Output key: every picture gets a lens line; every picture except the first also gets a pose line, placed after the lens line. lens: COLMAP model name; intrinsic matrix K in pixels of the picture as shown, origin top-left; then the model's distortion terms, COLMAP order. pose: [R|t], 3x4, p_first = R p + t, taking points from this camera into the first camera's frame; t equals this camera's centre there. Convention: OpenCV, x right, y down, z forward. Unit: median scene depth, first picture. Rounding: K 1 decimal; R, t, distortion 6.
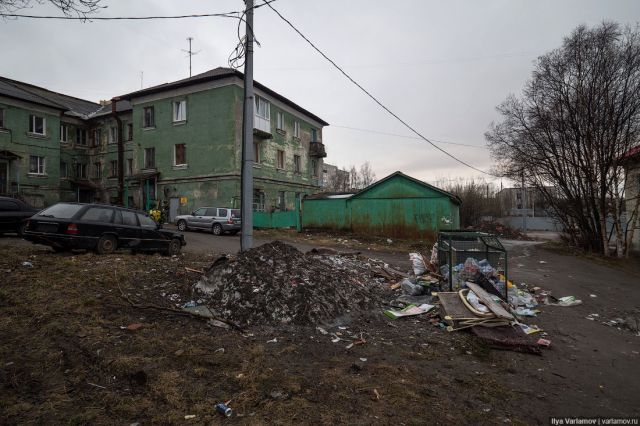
lens RADIAL K [[341.7, 0, 303.1], [0, 341.7, 193.8], [0, 0, 1]] dist [0.000837, 0.000284]
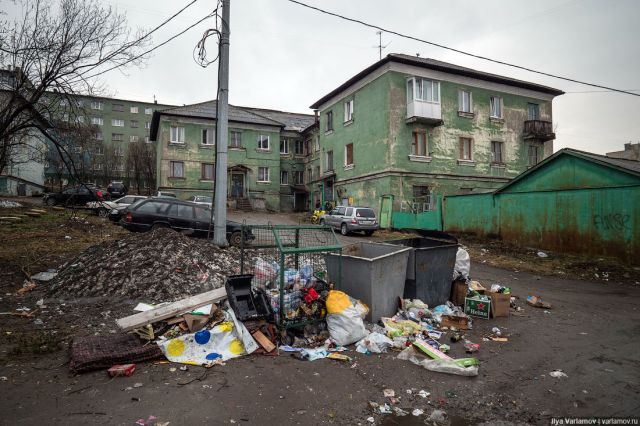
lens RADIAL K [[372.4, 0, 320.4], [0, 372.4, 201.7], [0, 0, 1]] dist [-0.003178, -0.000764]
pose [[0.760549, -0.014055, -0.649129, 0.261419], [0.019571, 0.999808, 0.001283, 0.017069], [0.648986, -0.013680, 0.760678, 0.118486]]
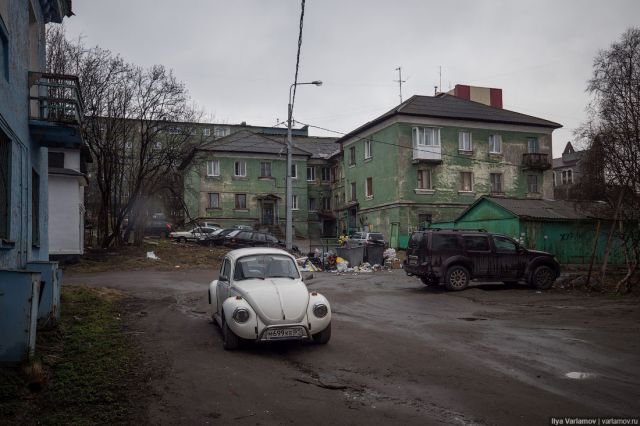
lens RADIAL K [[542.5, 0, 320.0], [0, 542.5, 213.0], [0, 0, 1]] dist [-0.001351, 0.000265]
pose [[0.714064, -0.044453, -0.698667, 0.756316], [0.039575, 0.998949, -0.023111, 0.006885], [0.698961, -0.011147, 0.715073, -0.402205]]
